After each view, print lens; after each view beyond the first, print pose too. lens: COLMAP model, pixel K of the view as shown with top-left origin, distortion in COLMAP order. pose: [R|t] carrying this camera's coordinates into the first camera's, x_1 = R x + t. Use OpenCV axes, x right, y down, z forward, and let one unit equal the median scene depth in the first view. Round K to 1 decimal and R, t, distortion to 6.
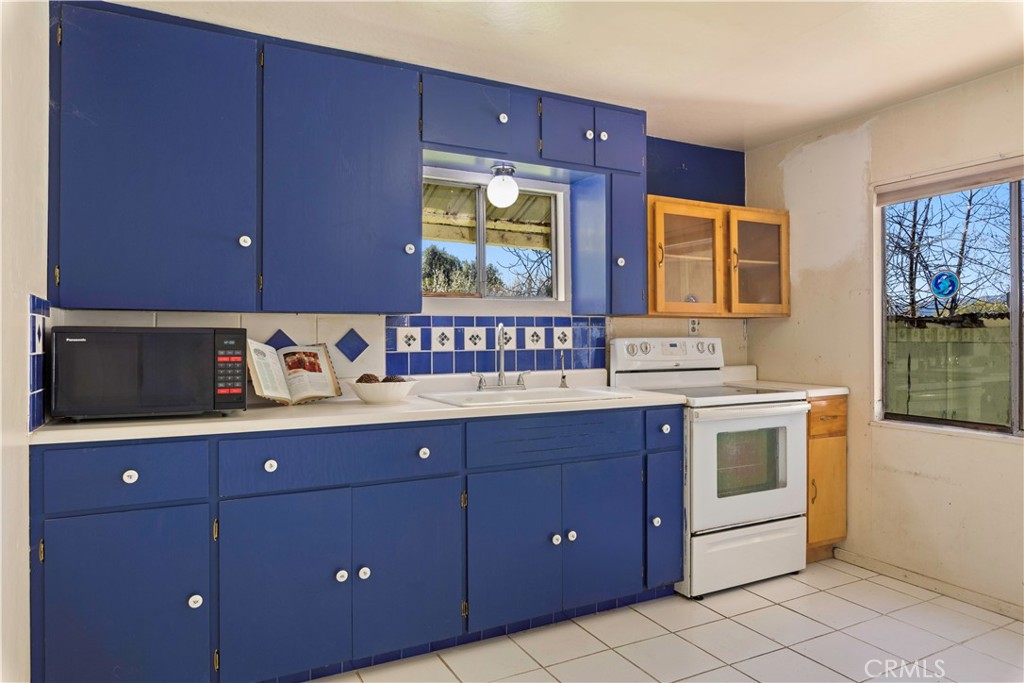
lens RADIAL K [[656.7, 0, 511.7], [0, 656.7, 336.3], [0, 0, 1]] dist [-0.008111, -0.005585]
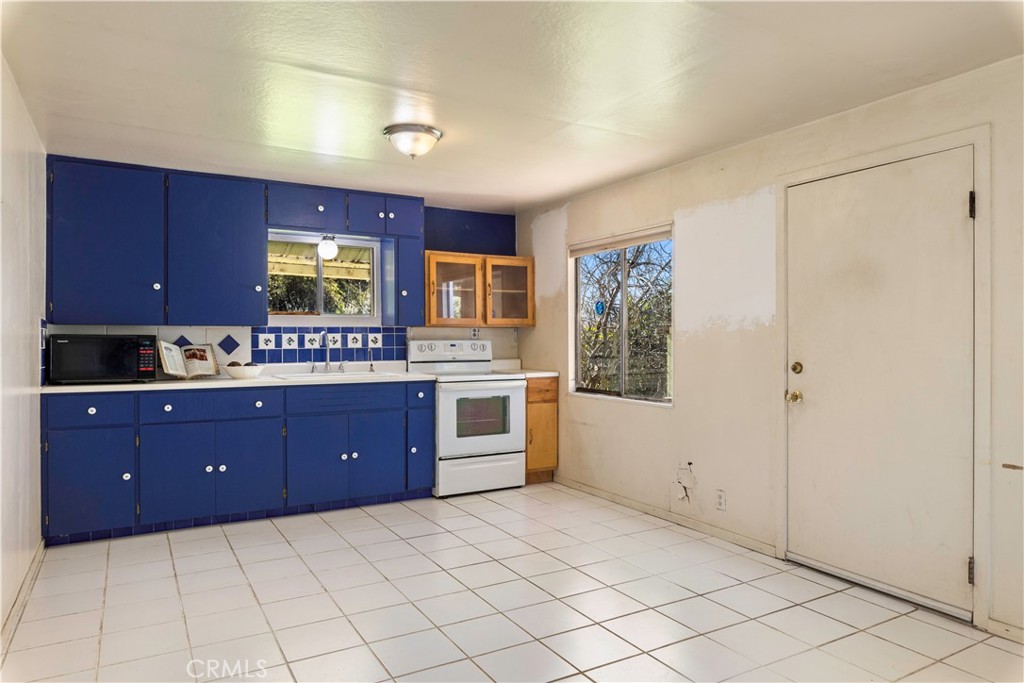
lens RADIAL K [[656.7, 0, 512.6], [0, 656.7, 342.9], [0, 0, 1]] dist [-0.008111, -0.005585]
pose [[0.998732, -0.000514, 0.050344, 0.364714], [0.000316, 0.999992, 0.003934, 0.002020], [-0.050346, -0.003914, 0.998724, -0.643836]]
